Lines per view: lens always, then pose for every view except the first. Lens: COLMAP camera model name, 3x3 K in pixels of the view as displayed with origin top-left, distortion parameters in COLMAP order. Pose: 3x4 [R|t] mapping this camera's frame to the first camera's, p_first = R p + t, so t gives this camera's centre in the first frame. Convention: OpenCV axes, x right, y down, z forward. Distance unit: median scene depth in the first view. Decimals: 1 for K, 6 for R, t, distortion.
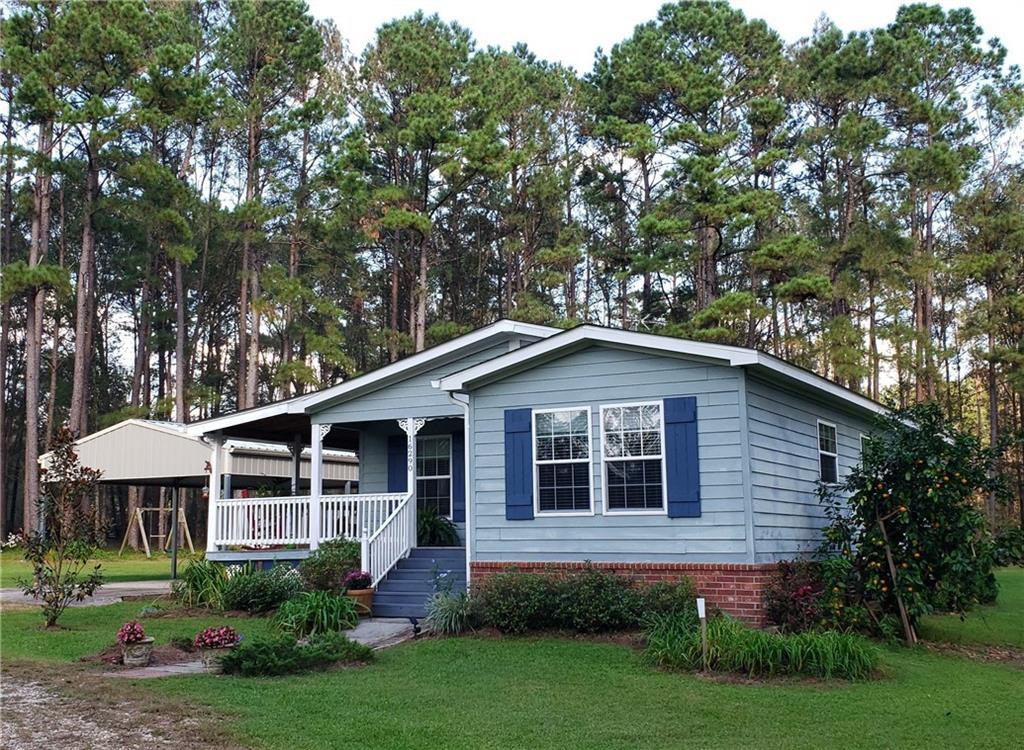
lens RADIAL K [[1146.0, 0, 510.5], [0, 1146.0, 378.0], [0, 0, 1]] dist [0.268396, 0.000000]
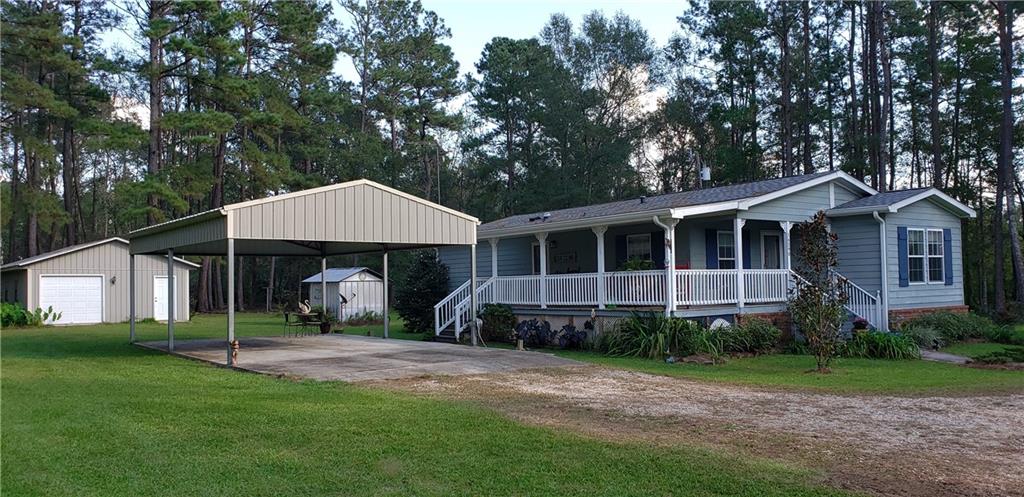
lens RADIAL K [[829.8, 0, 515.9], [0, 829.8, 256.9], [0, 0, 1]] dist [0.050988, -0.009605]
pose [[0.398550, 0.033122, 0.916548, -1.479284], [-0.108259, 0.994060, 0.011152, 0.128607], [-0.910735, -0.103669, 0.399768, 1.038876]]
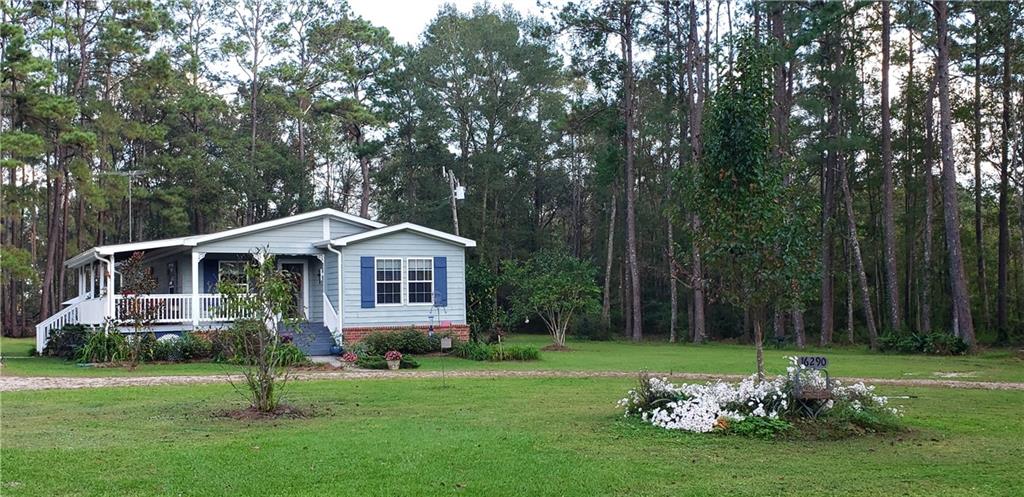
lens RADIAL K [[1156.0, 0, 511.4], [0, 1156.0, 253.1], [0, 0, 1]] dist [0.187526, 0.000000]
pose [[0.560025, 0.042938, 0.827362, -1.656715], [-0.099846, 0.994875, 0.015953, -0.041104], [-0.822437, -0.091543, 0.561442, -0.438399]]
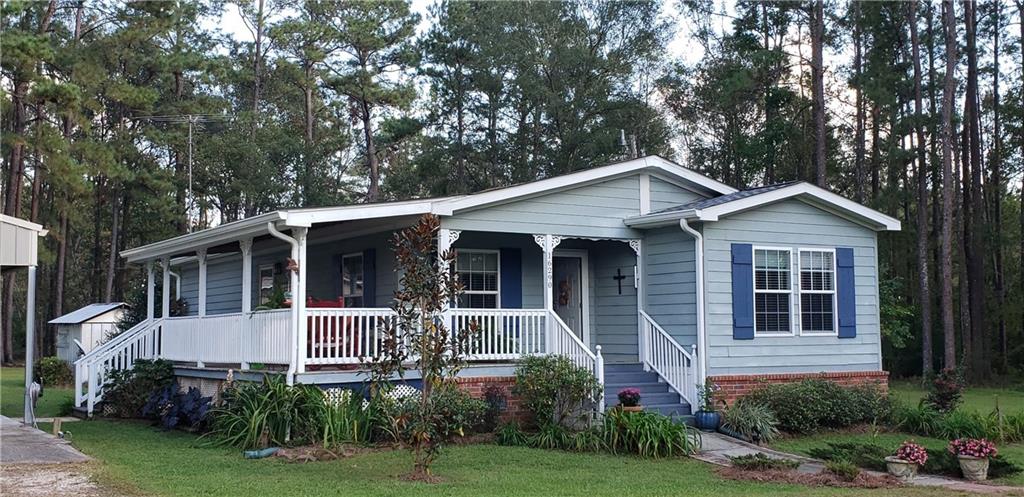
lens RADIAL K [[1156.0, 0, 511.0], [0, 1156.0, 242.5], [0, 0, 1]] dist [0.187526, 0.000000]
pose [[0.480949, 0.073140, 0.873692, -1.143857], [-0.114680, 0.993201, -0.020016, 0.077099], [-0.869216, -0.090569, 0.486067, 0.644146]]
